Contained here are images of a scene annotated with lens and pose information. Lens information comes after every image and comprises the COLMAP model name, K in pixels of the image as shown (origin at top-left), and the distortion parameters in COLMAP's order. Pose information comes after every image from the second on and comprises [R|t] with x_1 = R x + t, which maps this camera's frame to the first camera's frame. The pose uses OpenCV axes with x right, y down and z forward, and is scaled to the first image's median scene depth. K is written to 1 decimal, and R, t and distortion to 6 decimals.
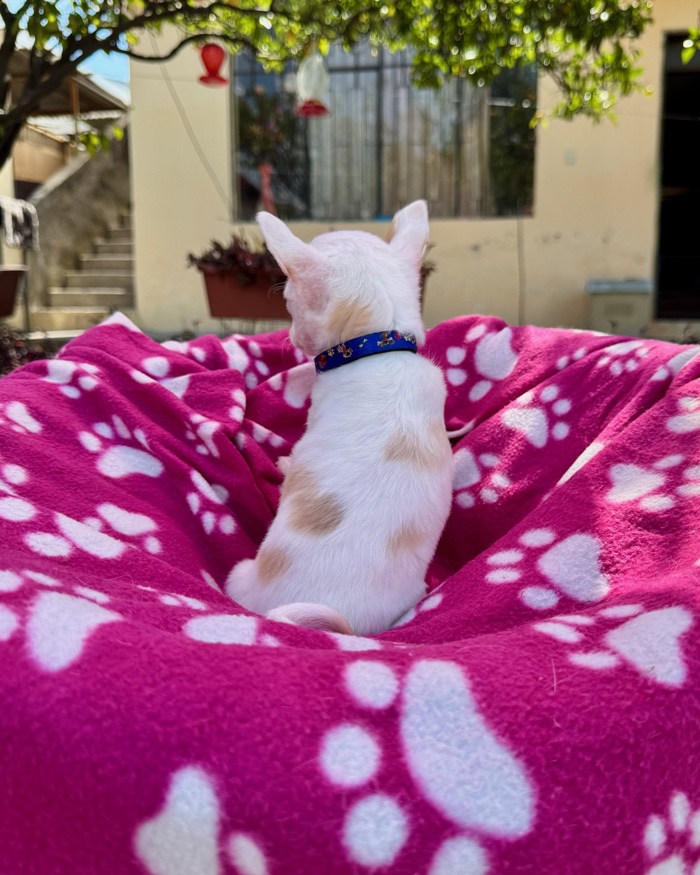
lens RADIAL K [[927.9, 0, 400.5], [0, 927.9, 453.8], [0, 0, 1]] dist [-0.006488, -0.004905]
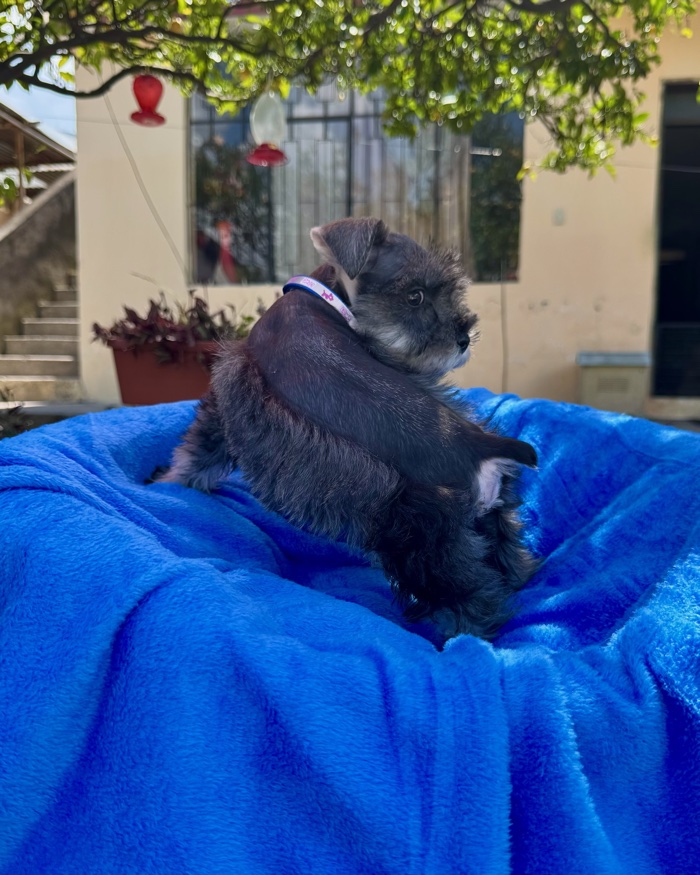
lens RADIAL K [[957.2, 0, 377.8], [0, 957.2, 496.2], [0, 0, 1]] dist [0.011906, -0.019071]
pose [[0.999957, 0.008676, 0.003273, 0.006705], [-0.008578, 0.999553, -0.028628, -0.024806], [-0.003520, 0.028599, 0.999585, 0.097989]]
